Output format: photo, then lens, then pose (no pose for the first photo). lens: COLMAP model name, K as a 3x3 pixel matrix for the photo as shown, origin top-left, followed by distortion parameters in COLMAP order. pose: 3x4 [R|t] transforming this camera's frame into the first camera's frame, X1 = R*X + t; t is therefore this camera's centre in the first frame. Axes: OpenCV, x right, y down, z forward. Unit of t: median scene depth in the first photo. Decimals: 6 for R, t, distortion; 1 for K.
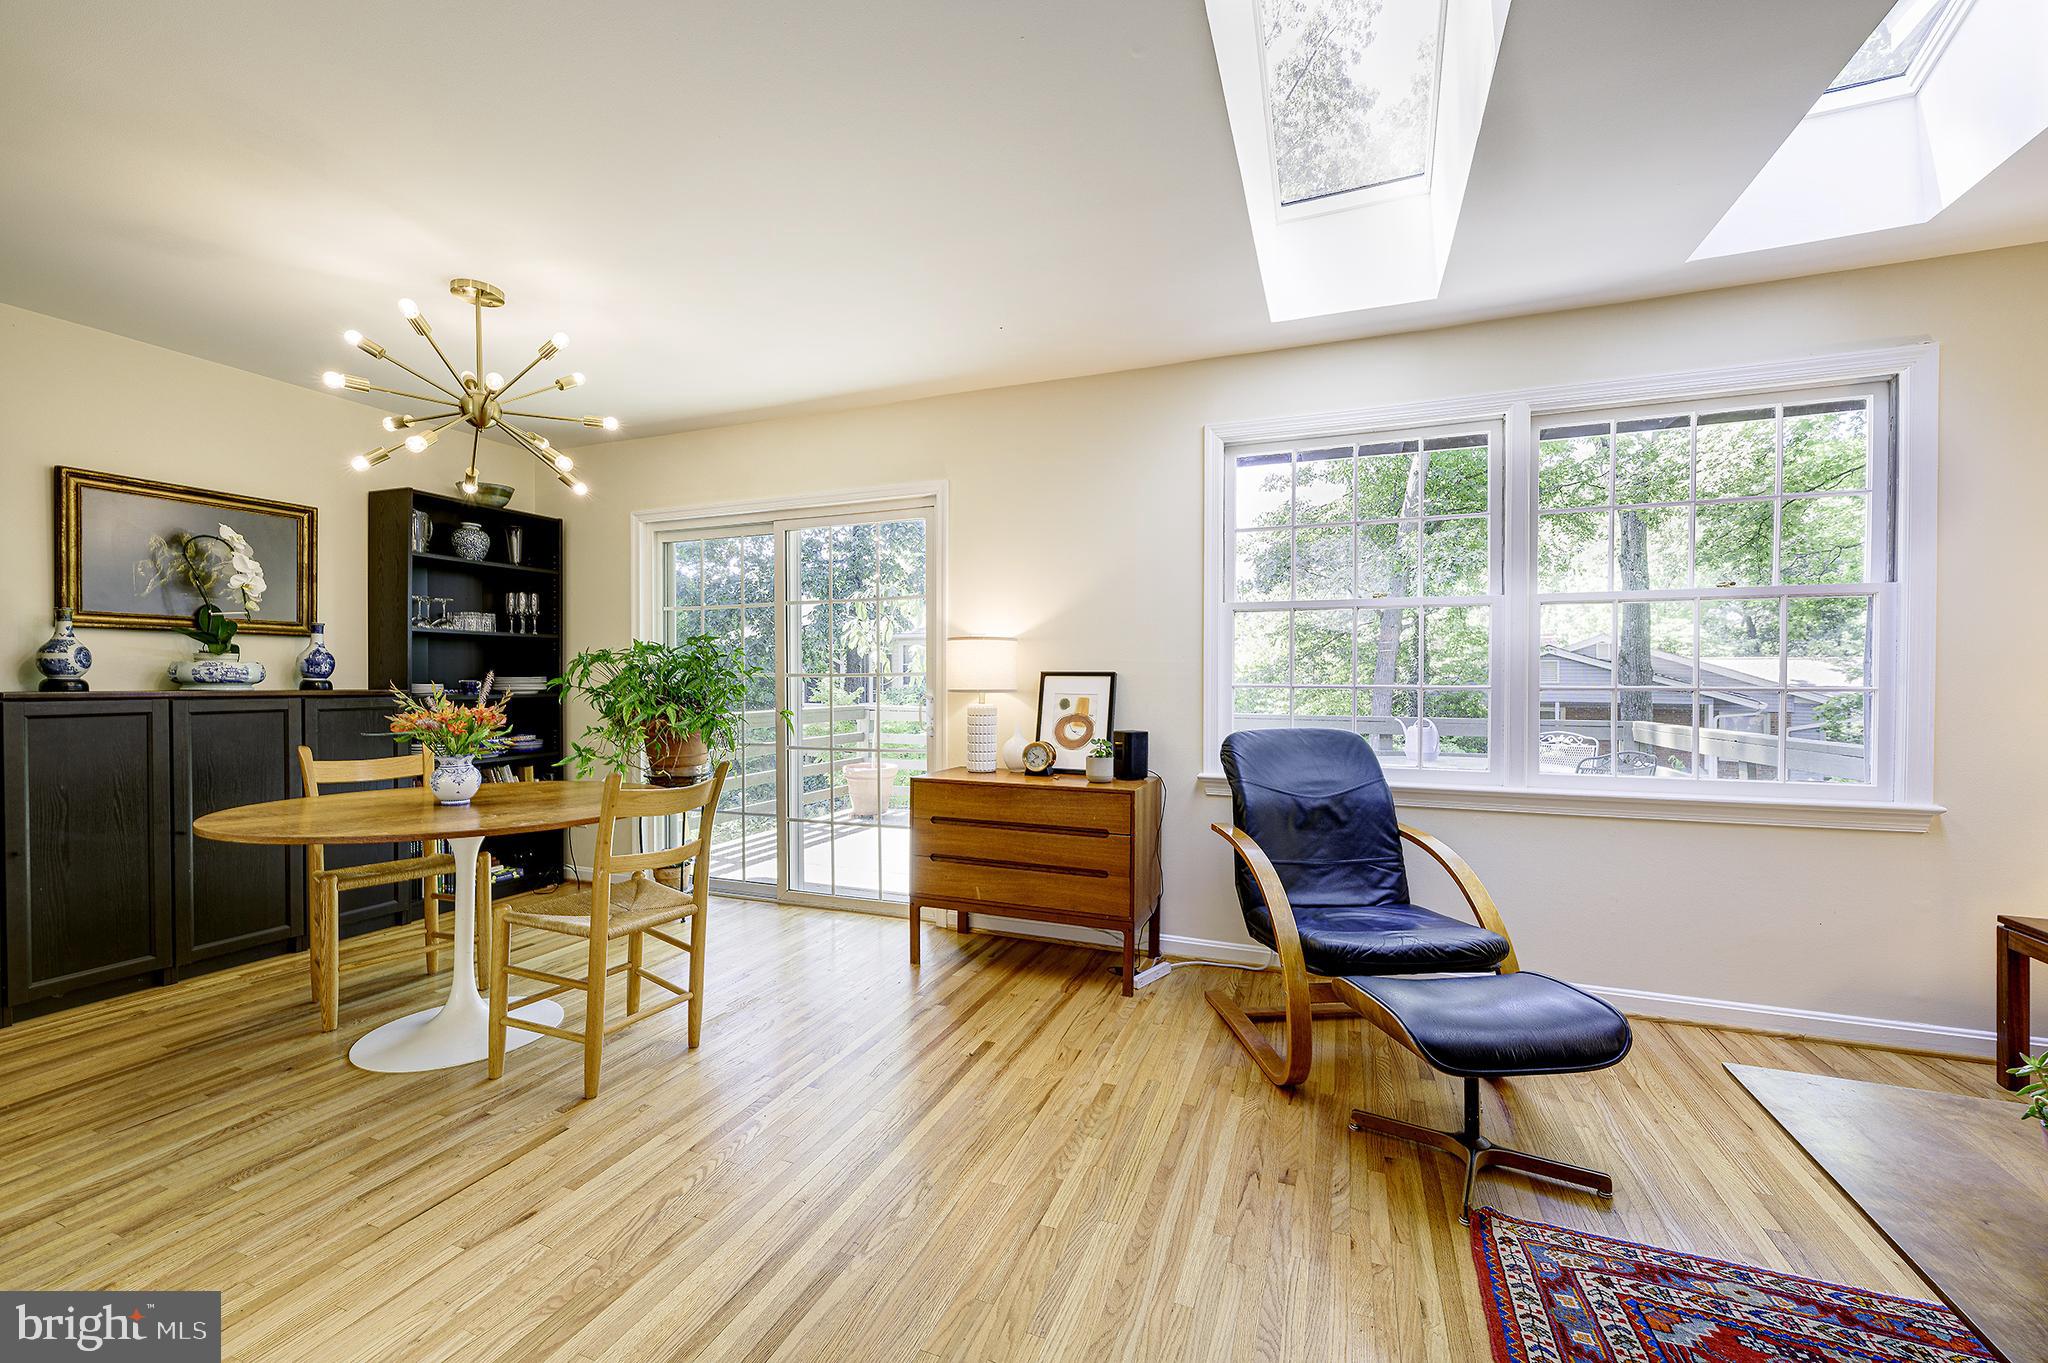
lens RADIAL K [[835.2, 0, 1001.2], [0, 835.2, 687.6], [0, 0, 1]] dist [-0.001551, 0.000243]
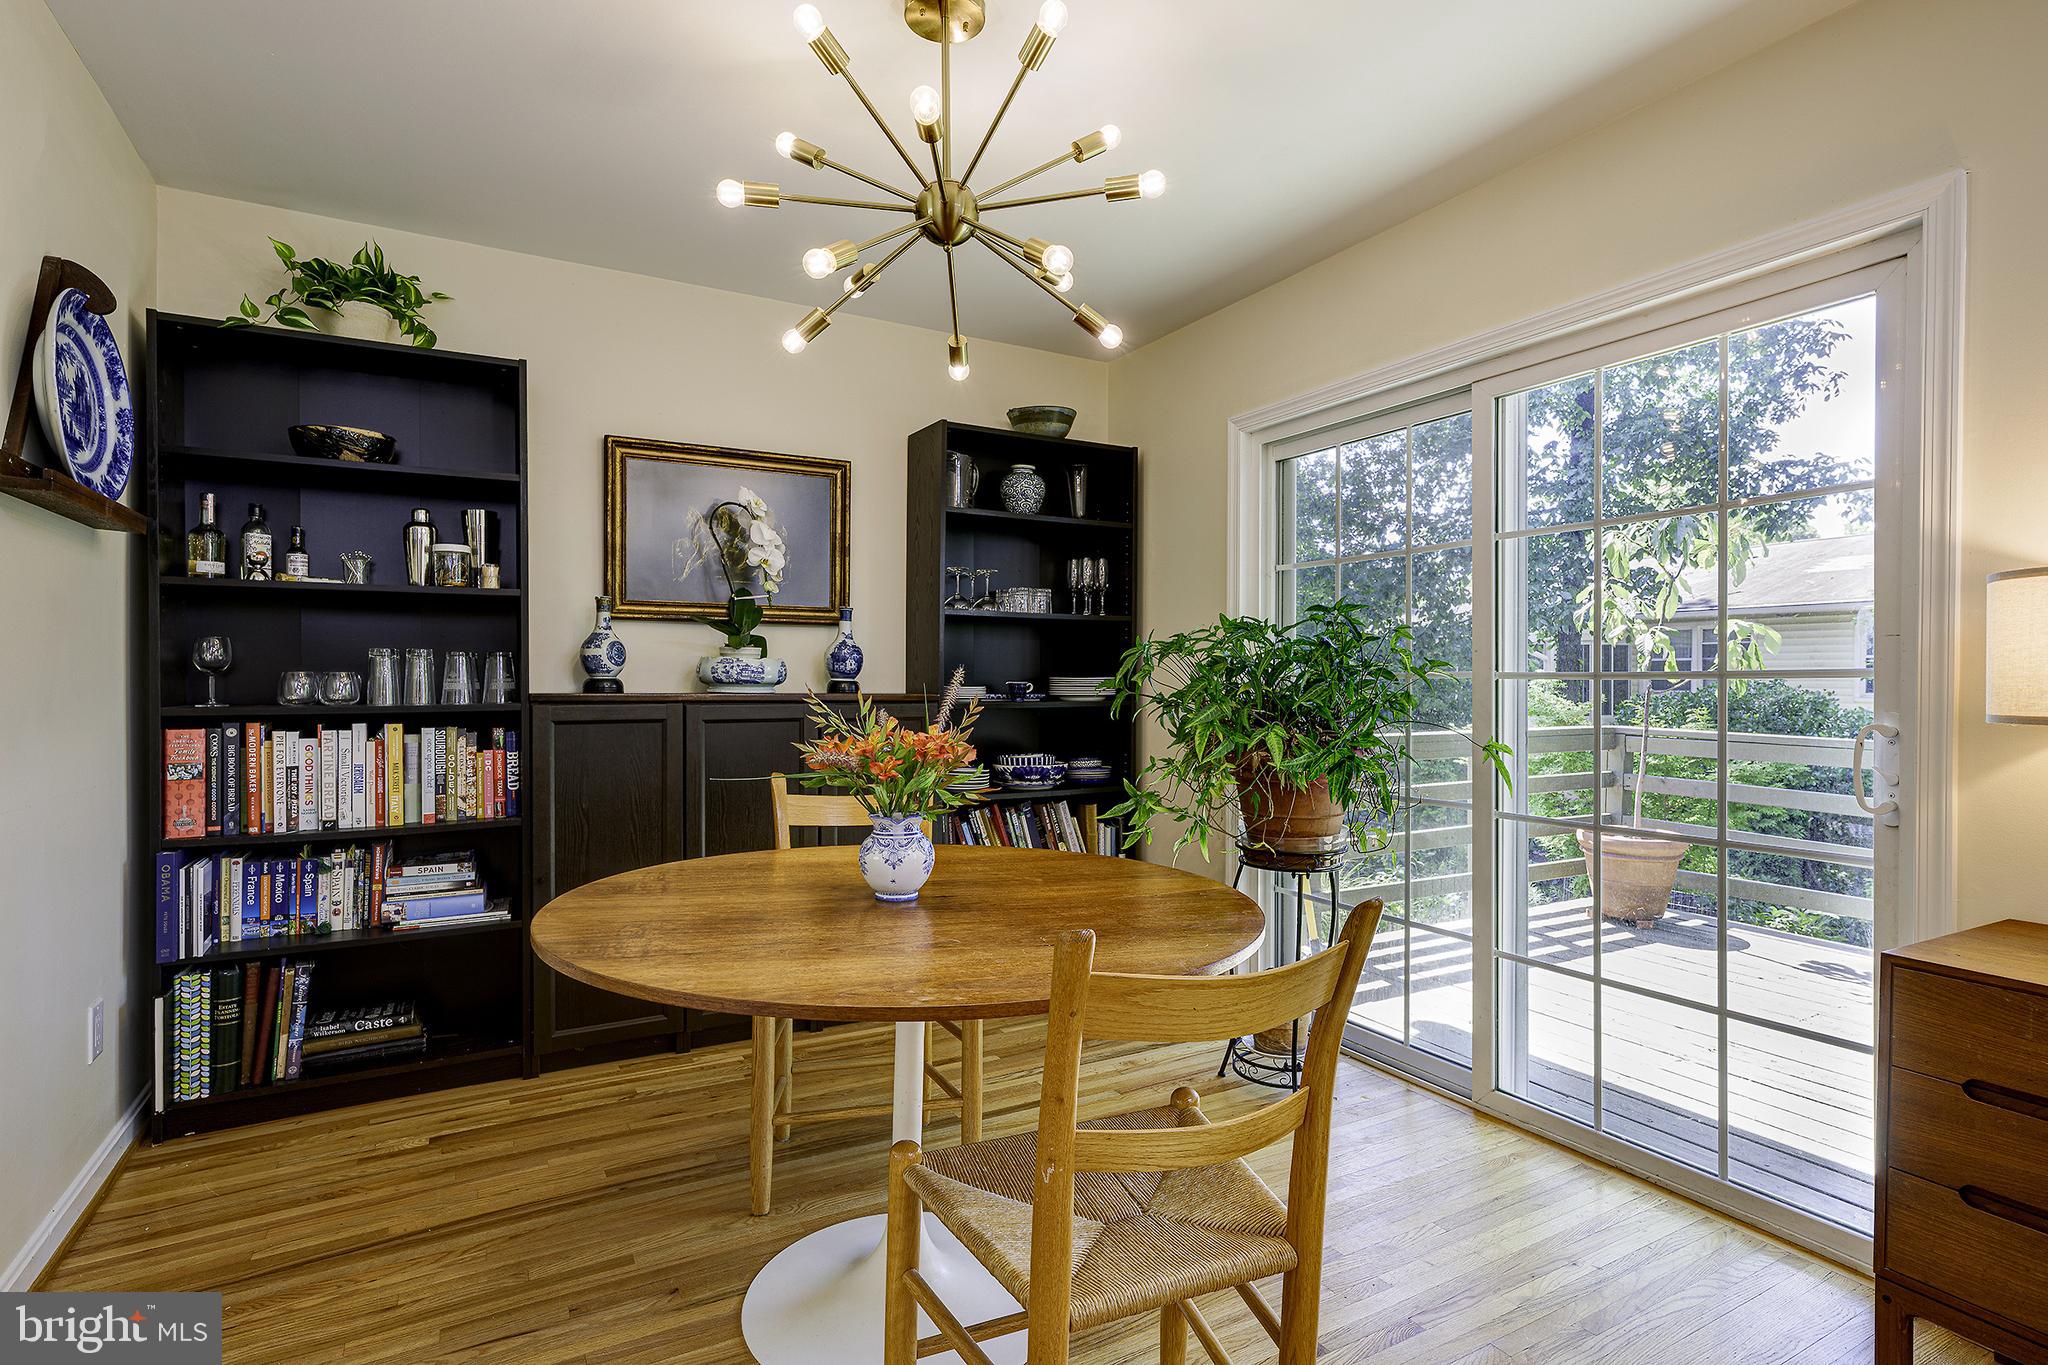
lens RADIAL K [[987.3, 0, 1011.5], [0, 987.3, 688.9], [0, 0, 1]] dist [0.003503, 0.000400]
pose [[0.780385, 0.009528, -0.625227, -0.144374], [-0.010543, 0.999942, 0.002078, -0.005762], [0.625211, 0.004971, 0.780440, 0.445828]]
